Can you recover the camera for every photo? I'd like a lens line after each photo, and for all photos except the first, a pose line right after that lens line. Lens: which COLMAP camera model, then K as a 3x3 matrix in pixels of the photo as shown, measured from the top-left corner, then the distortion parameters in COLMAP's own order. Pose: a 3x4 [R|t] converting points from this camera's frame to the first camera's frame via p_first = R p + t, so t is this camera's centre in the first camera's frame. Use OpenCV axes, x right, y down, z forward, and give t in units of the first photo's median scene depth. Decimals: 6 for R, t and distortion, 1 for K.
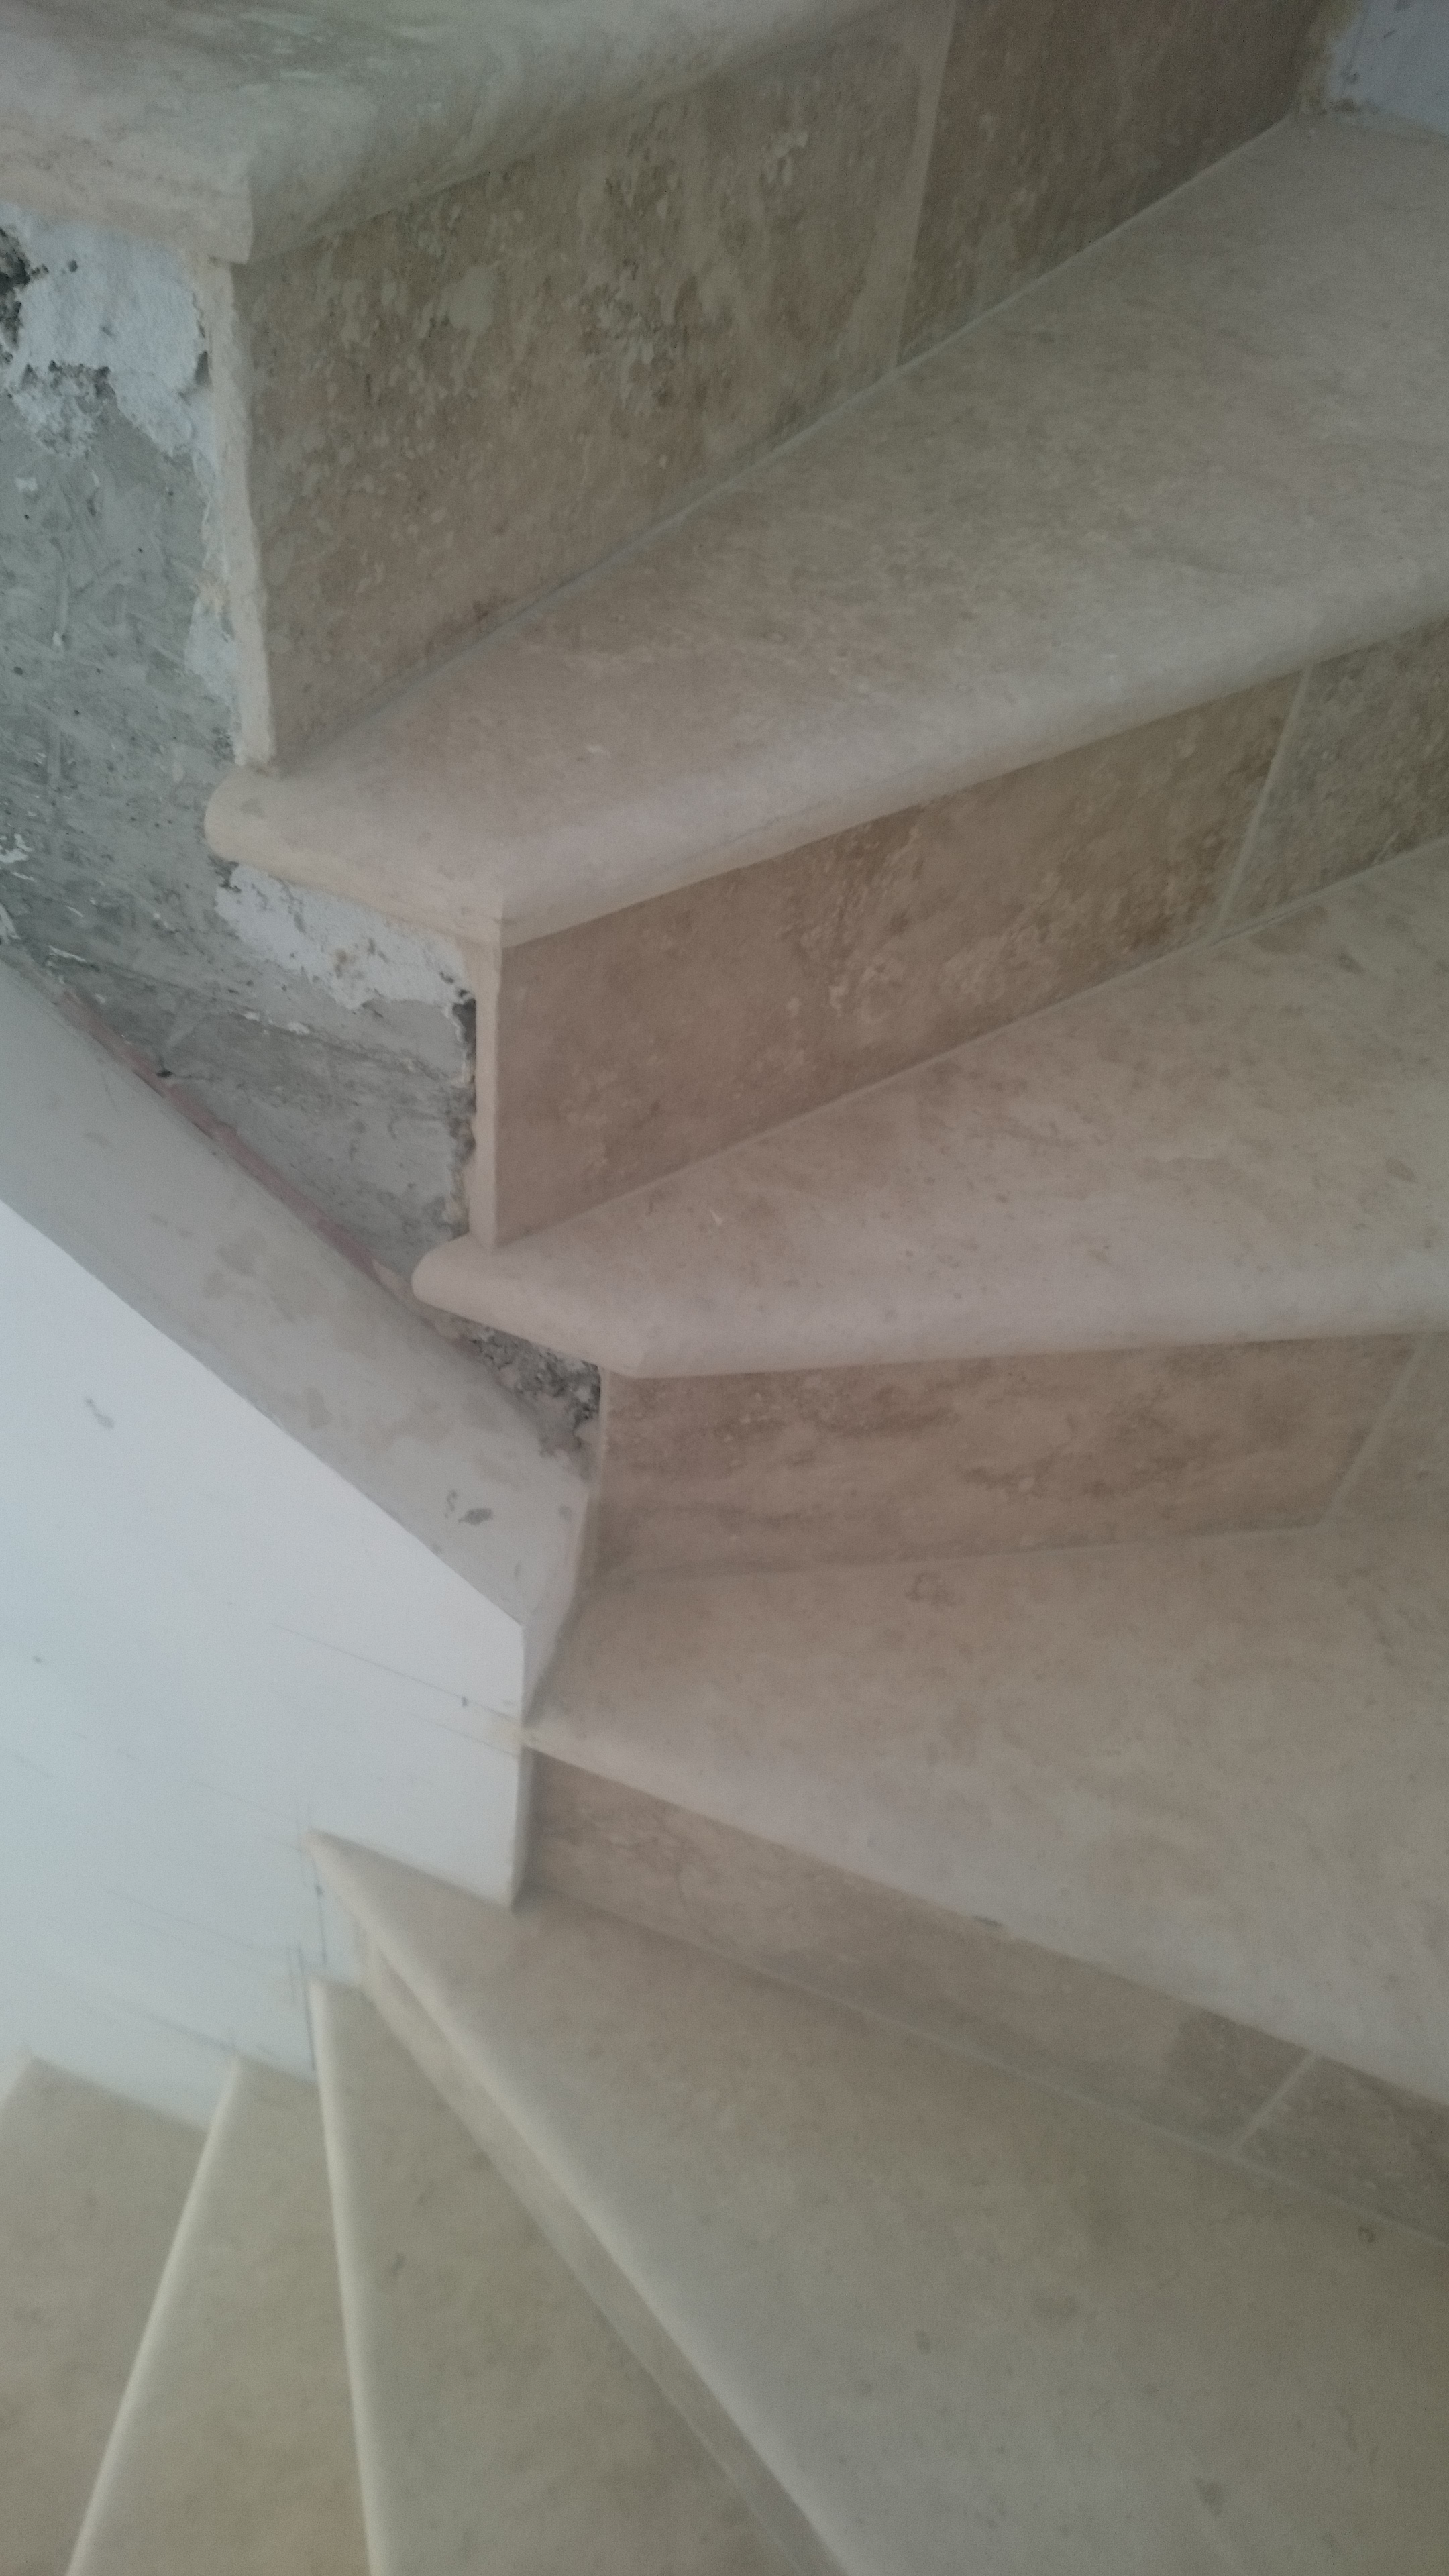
lens RADIAL K [[1904.4, 0, 643.9], [0, 1904.4, 1291.9], [0, 0, 1]] dist [0.005994, -0.061997]
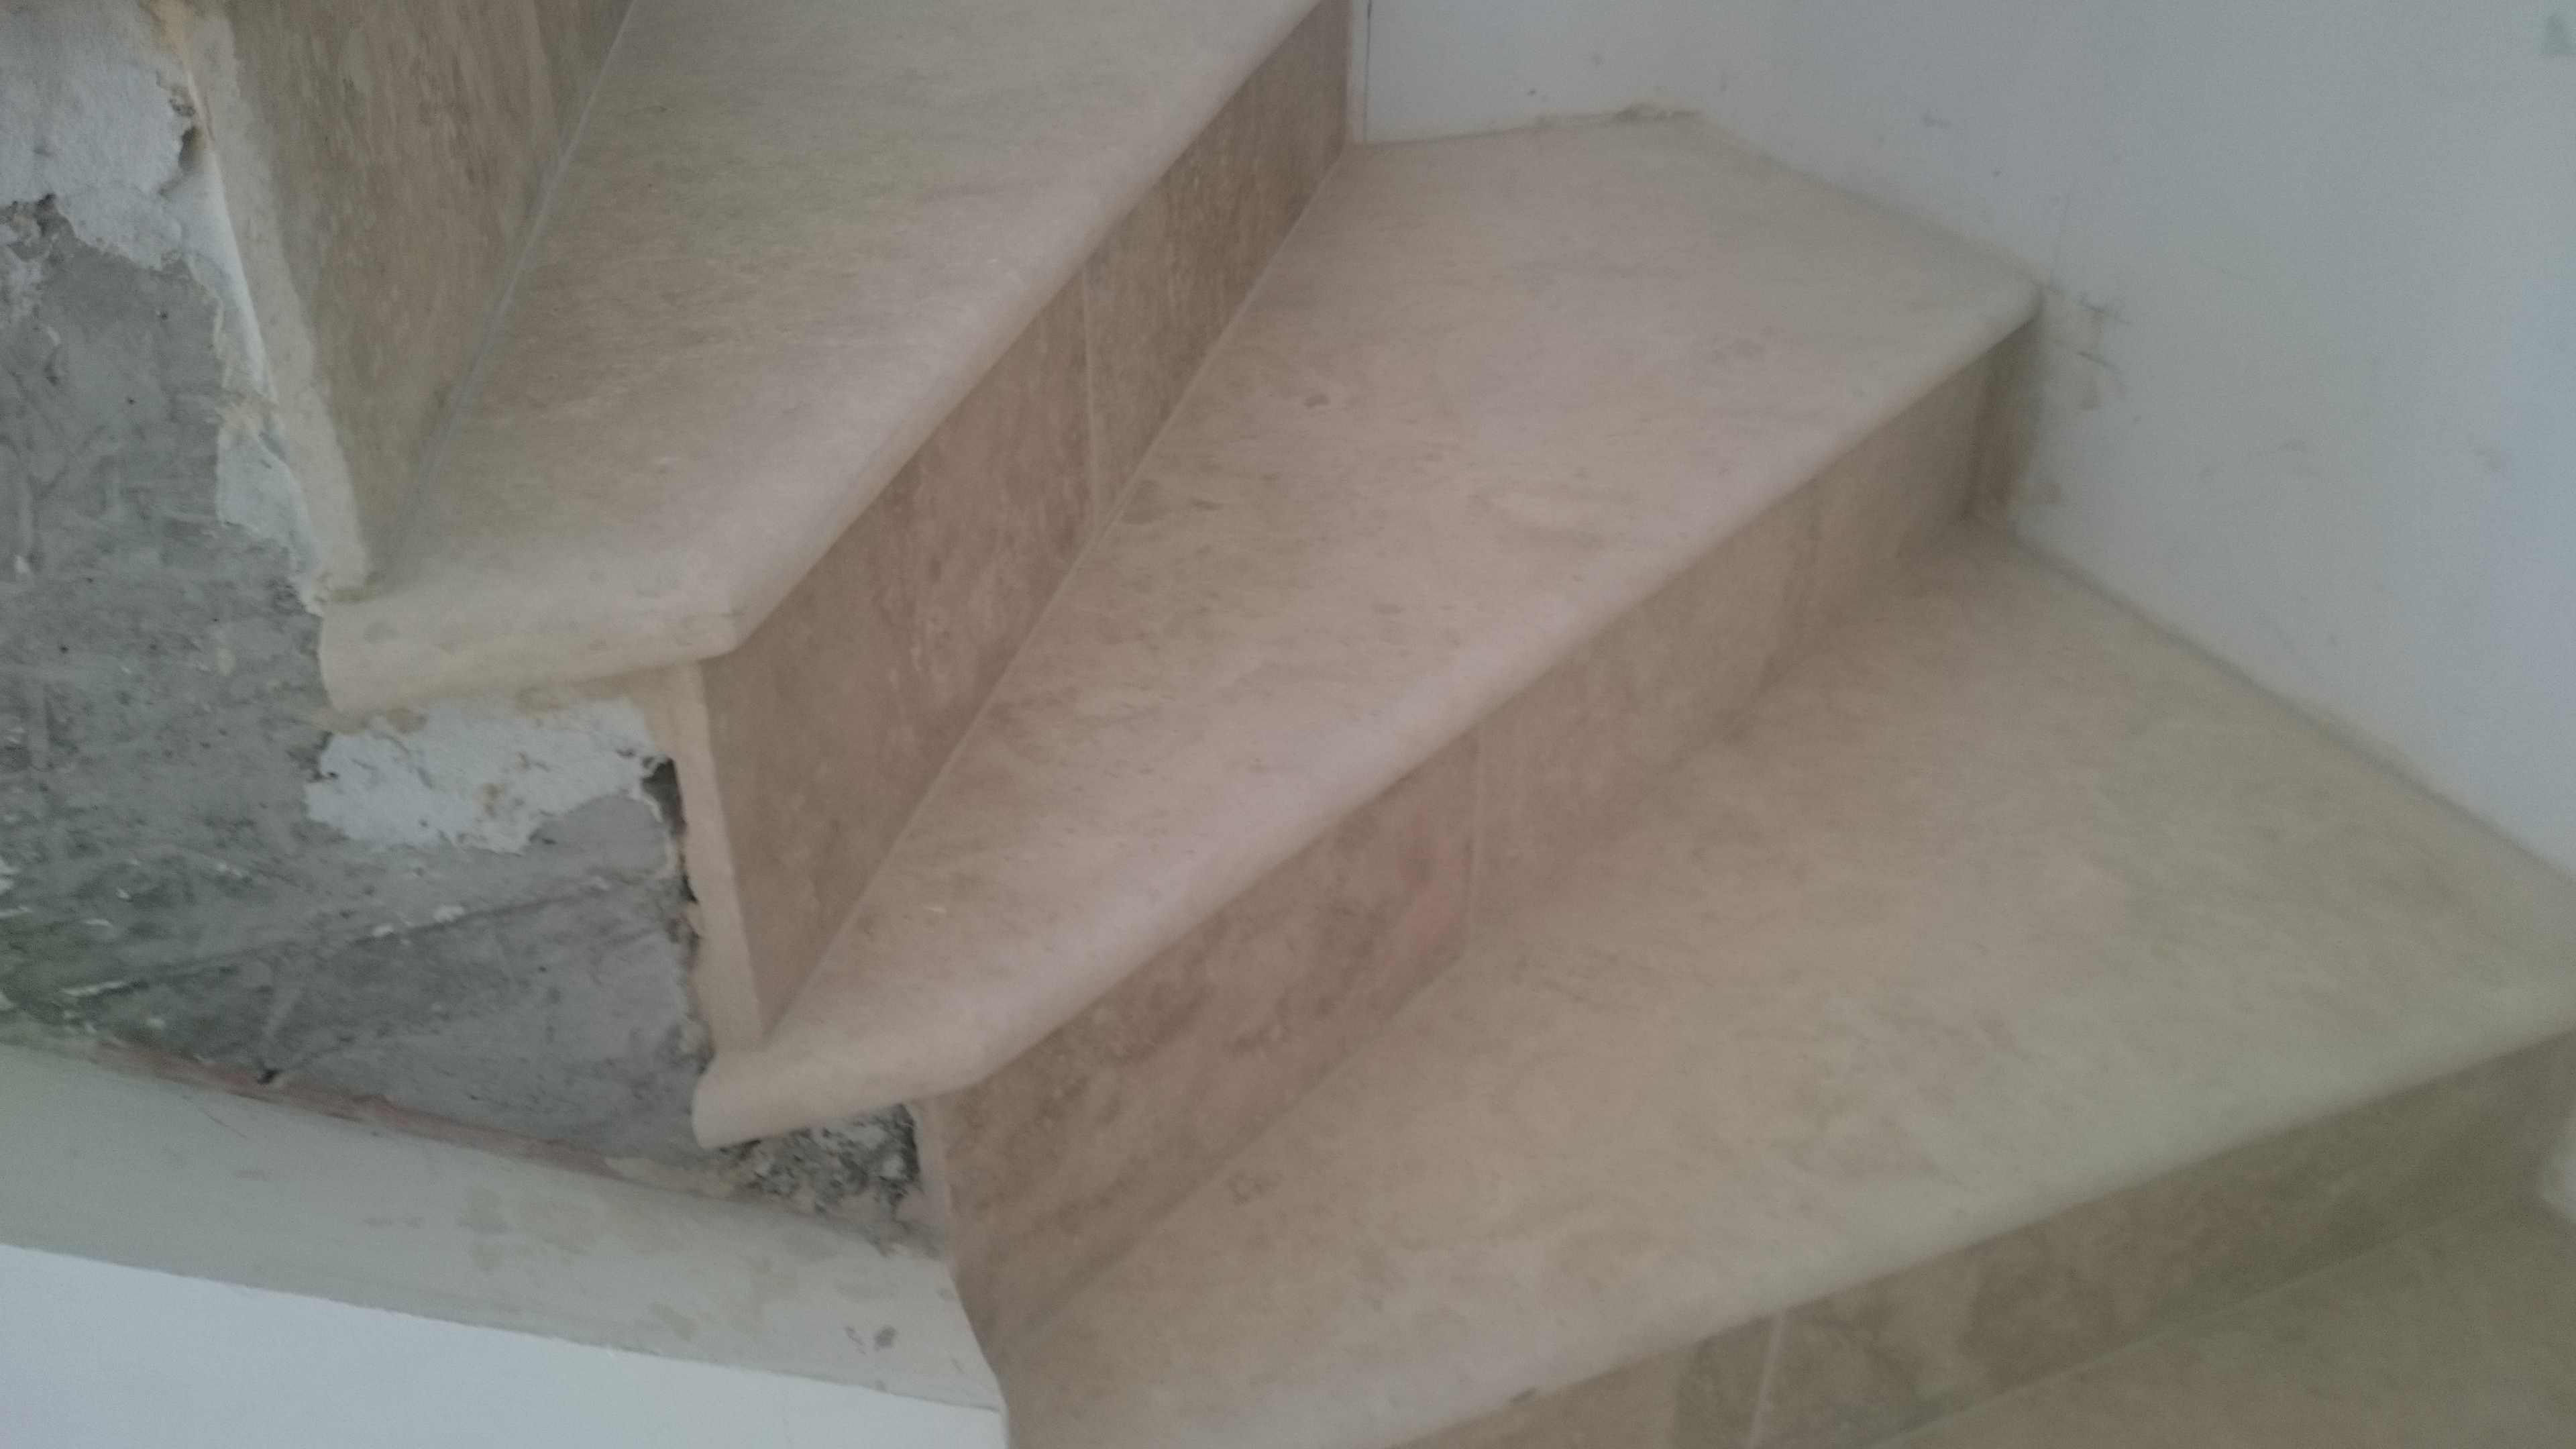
lens RADIAL K [[1967.9, 0, 1359.8], [0, 1967.9, 724.9], [0, 0, 1]] dist [0.000512, -0.077848]
pose [[0.714730, -0.423240, 0.556802, -0.335588], [0.534573, 0.843940, -0.044696, 0.042038], [-0.450990, 0.329597, 0.829442, 0.087157]]
